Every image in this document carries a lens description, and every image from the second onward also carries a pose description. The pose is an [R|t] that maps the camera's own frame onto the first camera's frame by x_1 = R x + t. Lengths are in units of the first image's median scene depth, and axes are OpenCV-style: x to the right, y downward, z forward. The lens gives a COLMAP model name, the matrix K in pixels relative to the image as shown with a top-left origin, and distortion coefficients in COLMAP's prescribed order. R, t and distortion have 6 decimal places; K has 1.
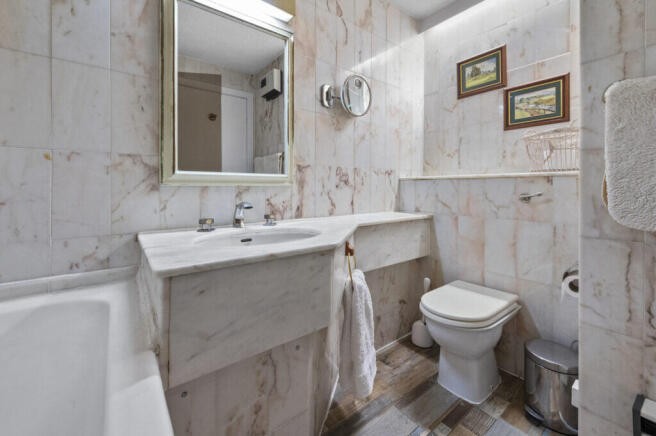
lens RADIAL K [[268.8, 0, 327.2], [0, 268.8, 187.8], [0, 0, 1]] dist [0.000622, 0.000024]
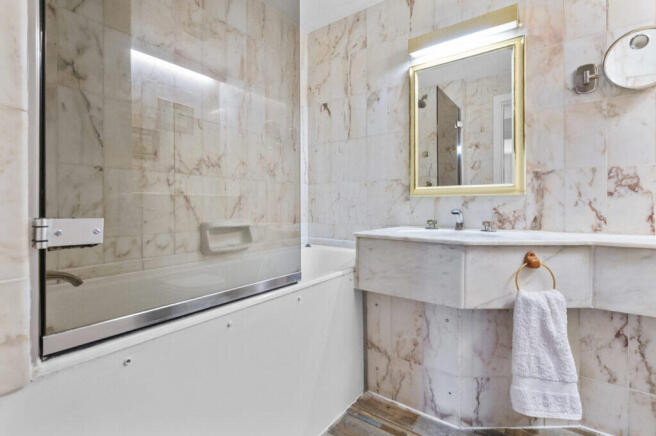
lens RADIAL K [[313.8, 0, 327.3], [0, 313.8, 207.0], [0, 0, 1]] dist [-0.000544, -0.000099]
pose [[0.275180, 0.001431, -0.961392, 0.753255], [-0.000052, 0.999999, 0.001474, 0.034524], [0.961393, -0.000356, 0.275180, 0.026363]]
